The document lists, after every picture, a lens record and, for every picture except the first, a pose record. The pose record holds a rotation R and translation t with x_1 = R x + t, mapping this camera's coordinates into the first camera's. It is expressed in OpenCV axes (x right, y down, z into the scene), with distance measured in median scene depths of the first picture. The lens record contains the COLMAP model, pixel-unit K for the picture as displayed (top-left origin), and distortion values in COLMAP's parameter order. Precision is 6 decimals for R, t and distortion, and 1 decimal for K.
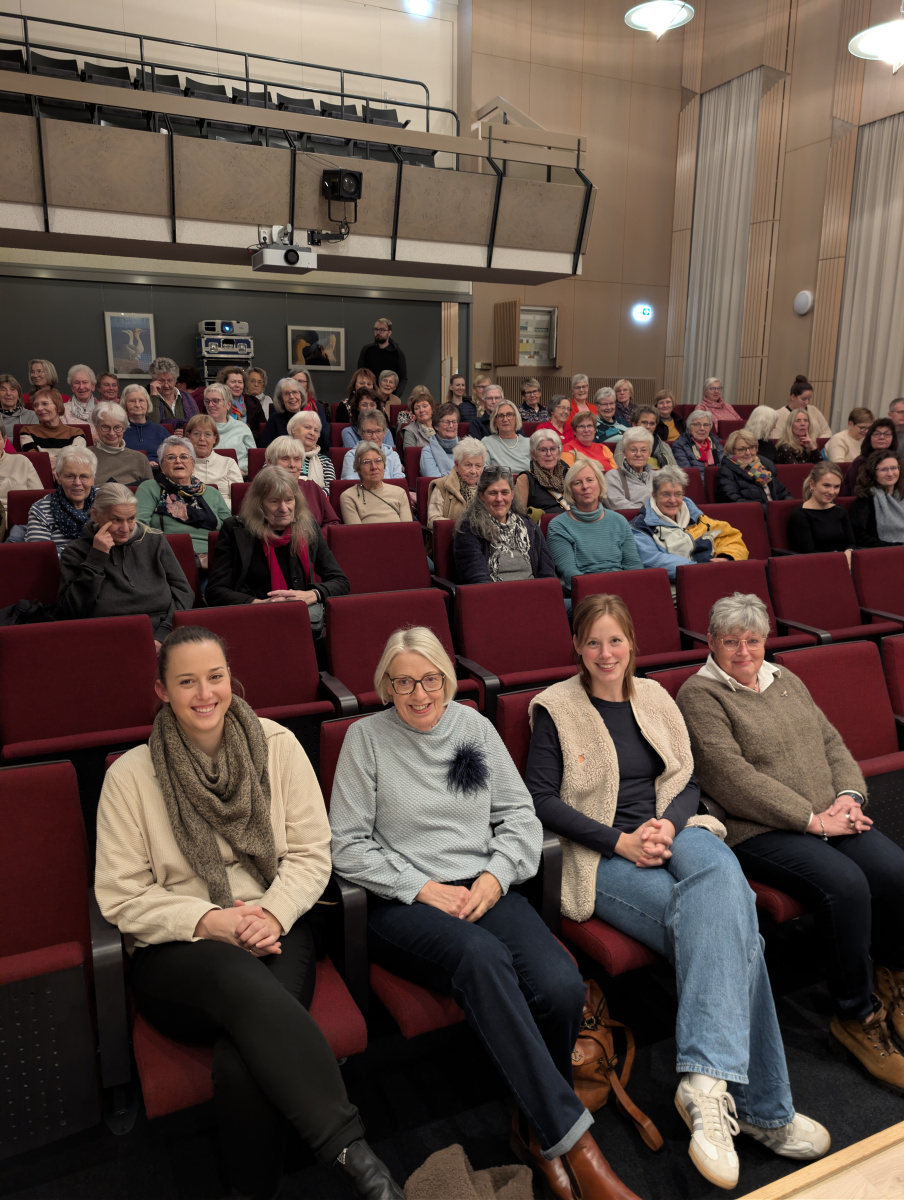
lens RADIAL K [[865.2, 0, 448.5], [0, 865.2, 592.1], [0, 0, 1]] dist [-0.008989, -0.008715]
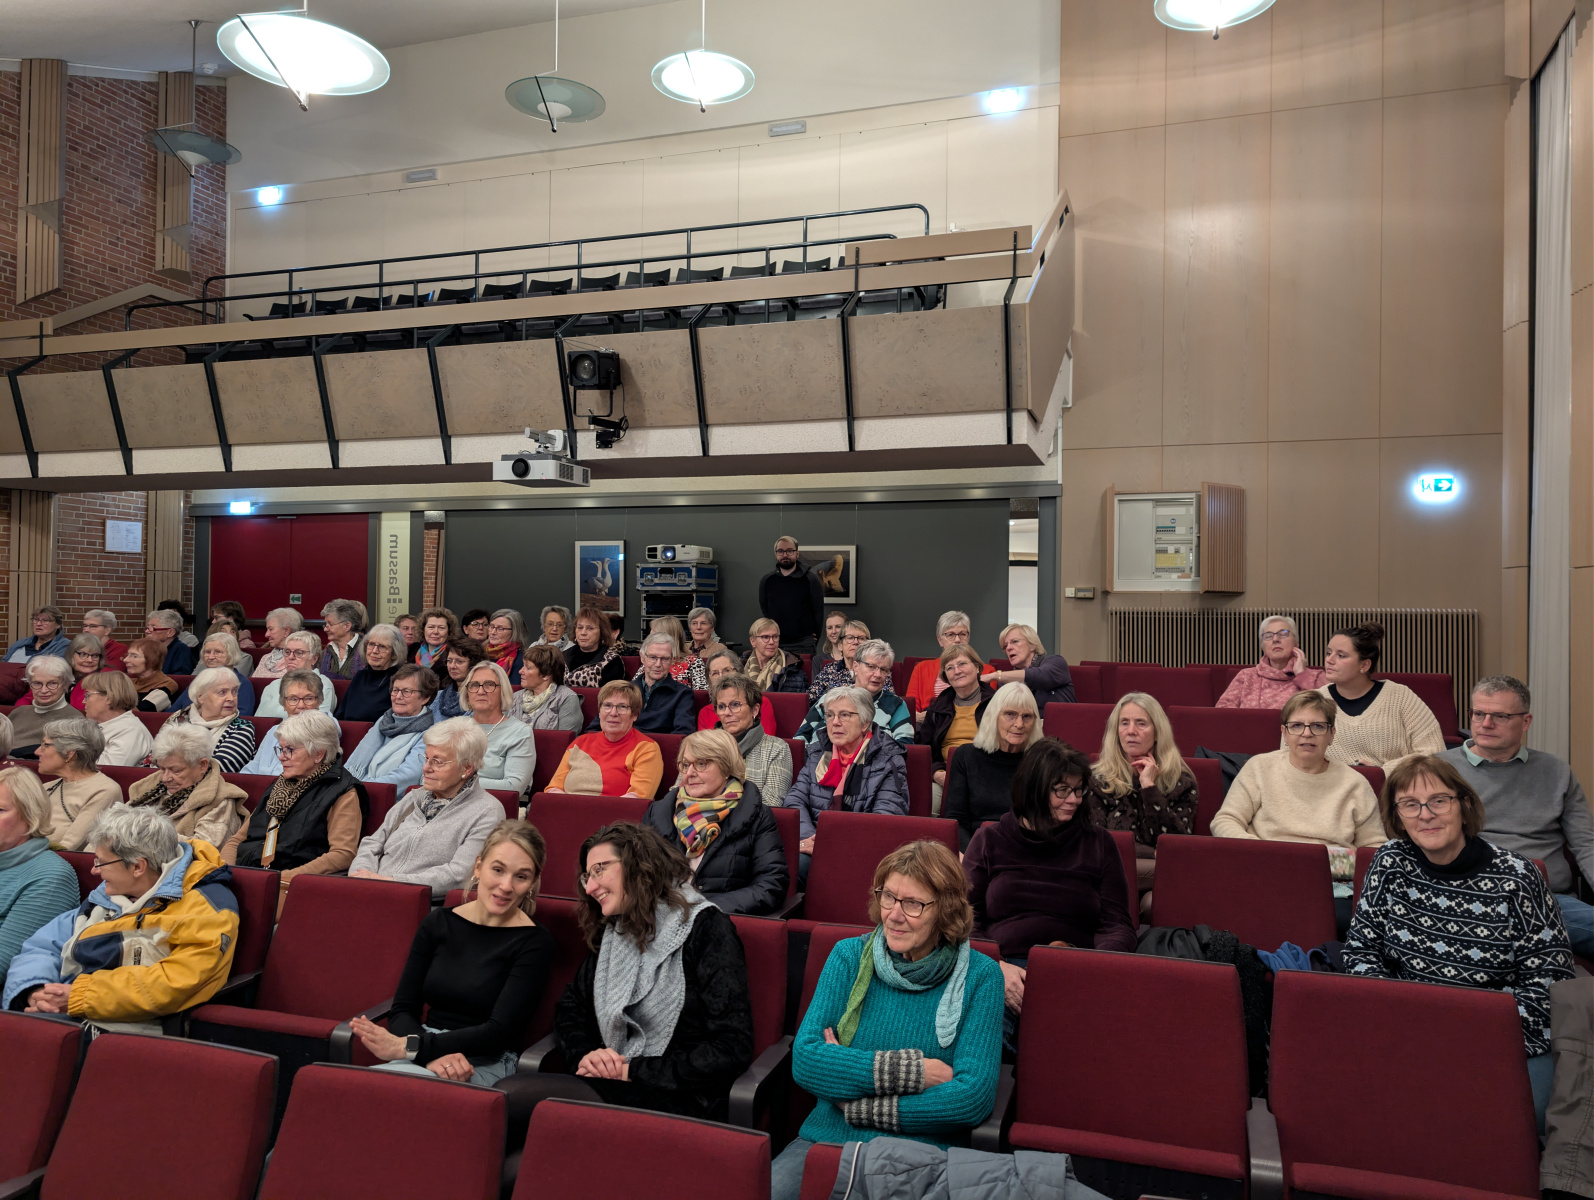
lens RADIAL K [[1117.0, 0, 787.3], [0, 1117.0, 604.3], [0, 0, 1]] dist [-0.003648, 0.020103]
pose [[0.737598, -0.008455, -0.675188, 0.565113], [-0.151458, 0.972371, -0.177635, -0.109804], [0.658035, 0.233286, 0.715938, 0.399948]]
